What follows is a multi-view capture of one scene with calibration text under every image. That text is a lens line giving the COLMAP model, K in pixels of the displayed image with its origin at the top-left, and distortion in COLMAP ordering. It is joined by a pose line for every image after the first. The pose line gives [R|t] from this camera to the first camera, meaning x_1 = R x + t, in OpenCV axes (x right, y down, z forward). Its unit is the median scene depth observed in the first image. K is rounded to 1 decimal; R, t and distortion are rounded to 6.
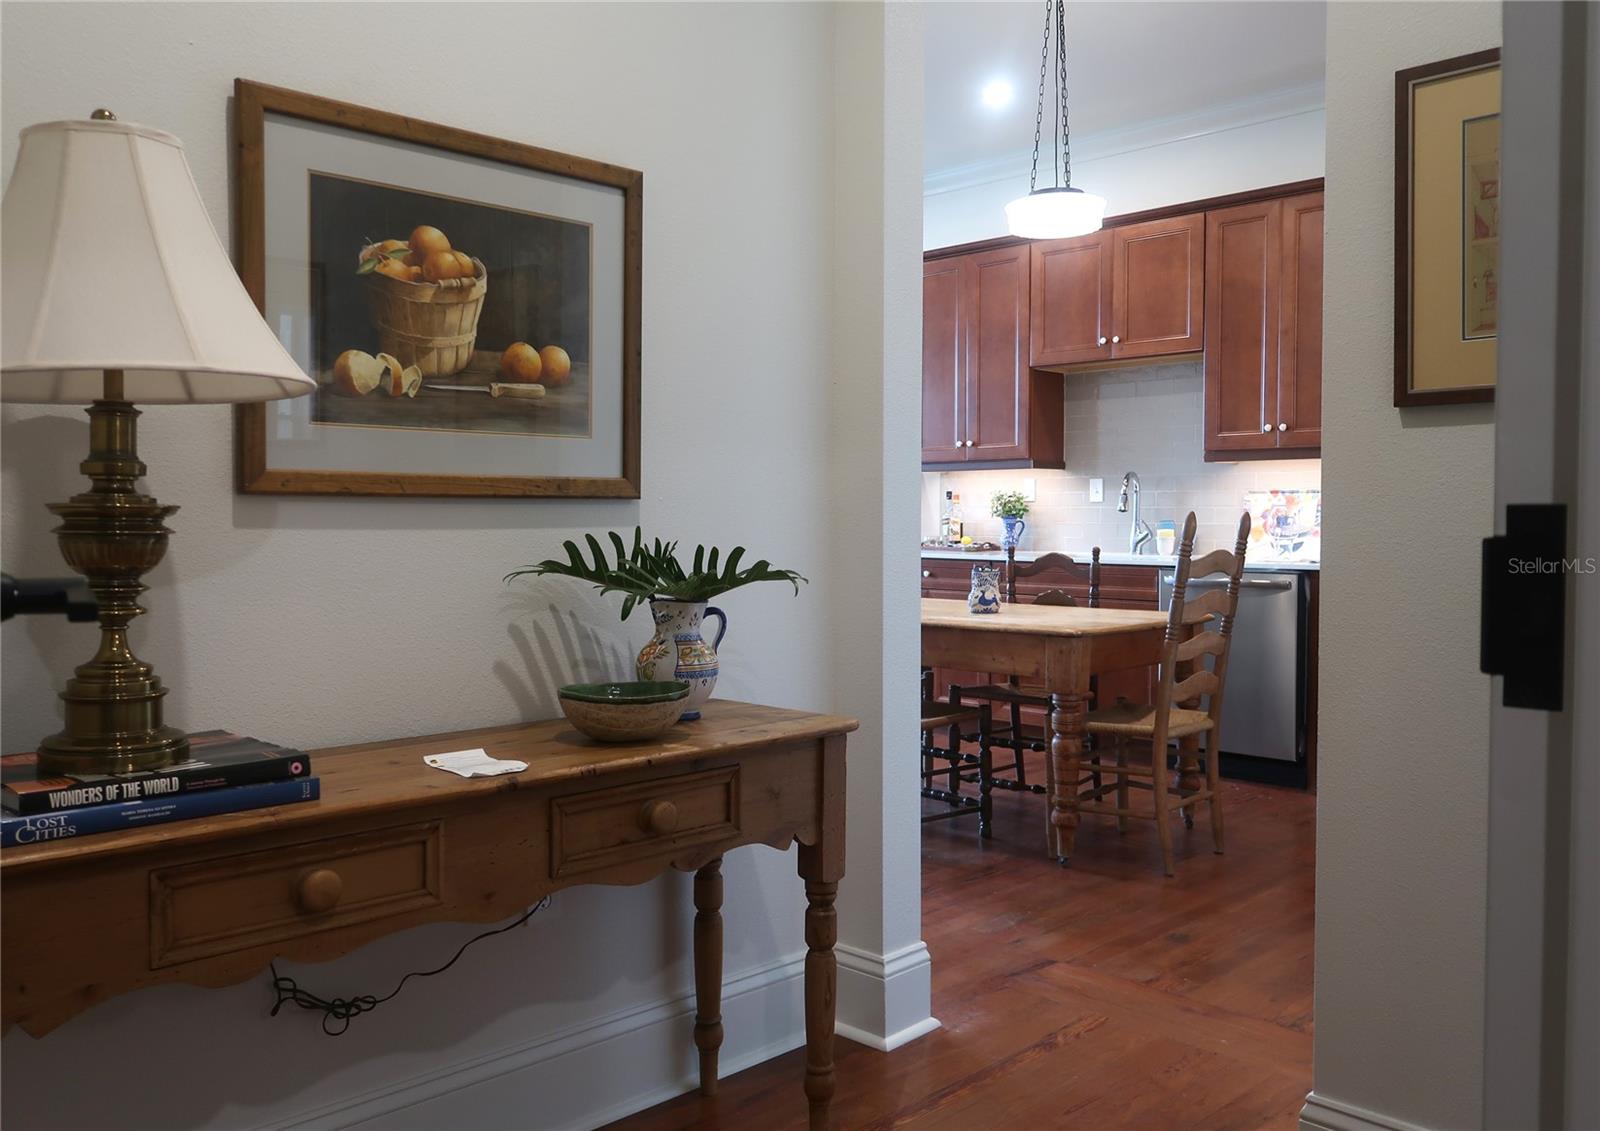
lens RADIAL K [[1295.6, 0, 800.0], [0, 1295.6, 565.5], [0, 0, 1]] dist [0.000165, -0.000087]
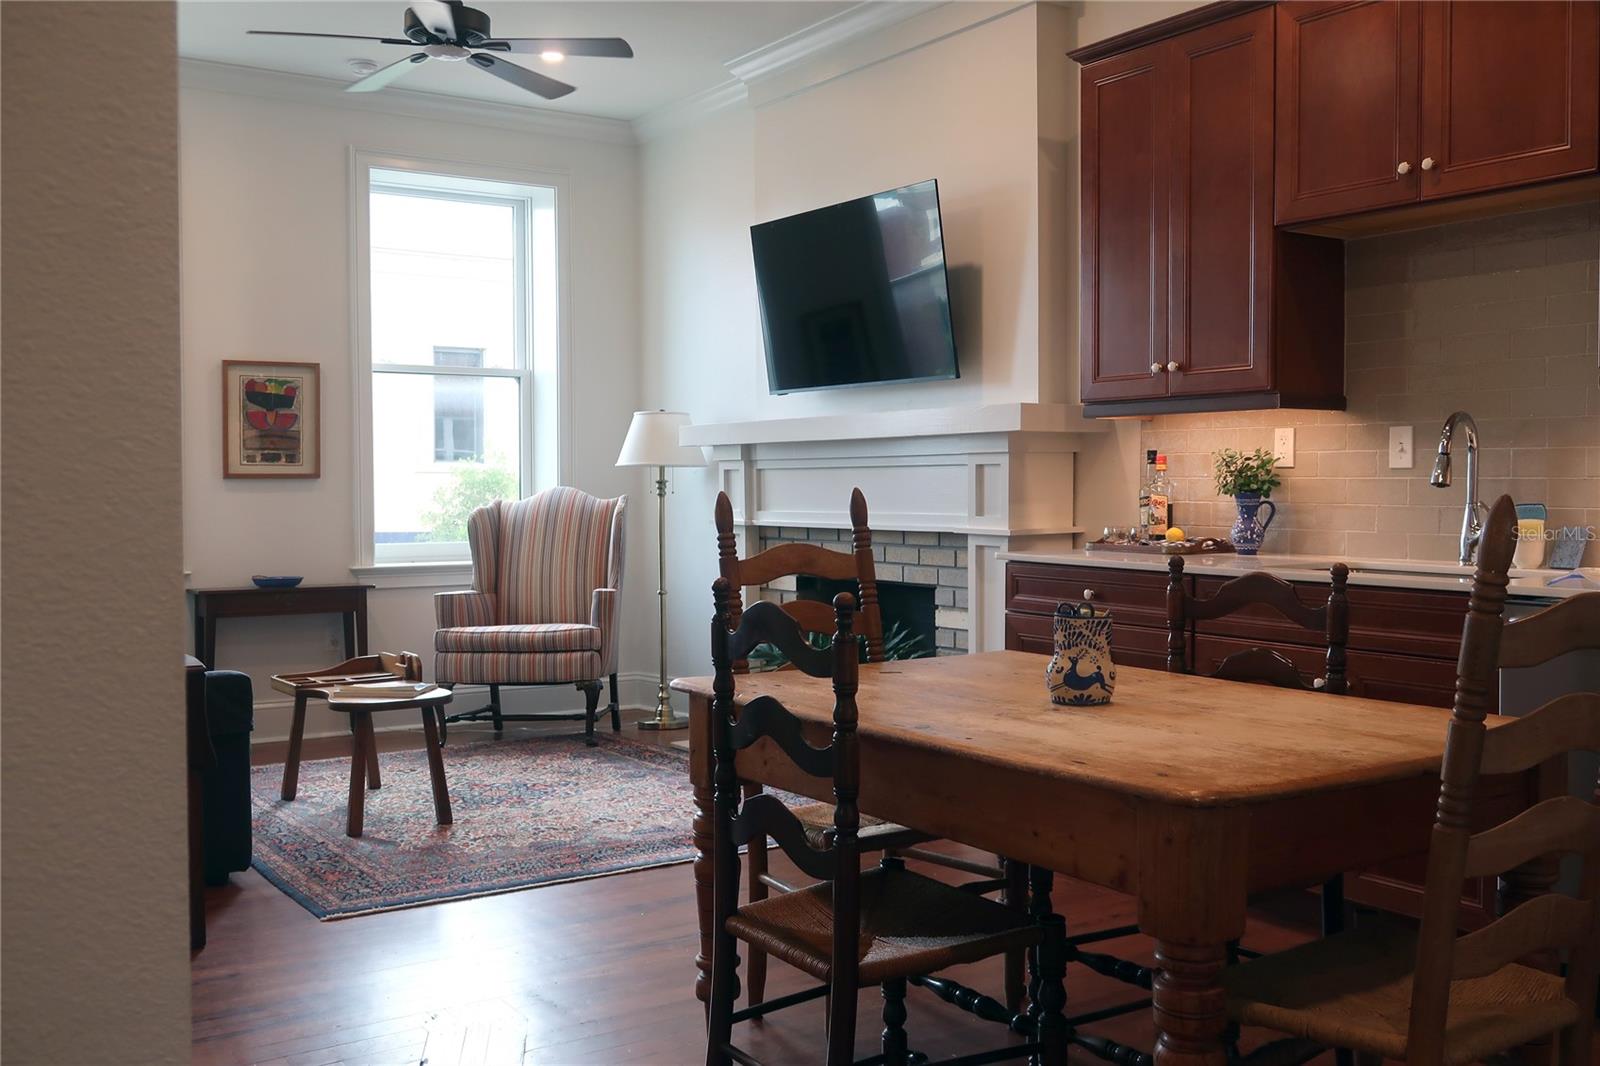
lens RADIAL K [[1592.6, 0, 800.0], [0, 1592.6, 533.0], [0, 0, 1]] dist [-0.006675, 0.002526]
pose [[0.981450, 0.006510, -0.191605, 0.107309], [-0.007904, 0.999948, -0.006511, -0.014946], [0.191553, 0.007904, 0.981450, 0.284968]]
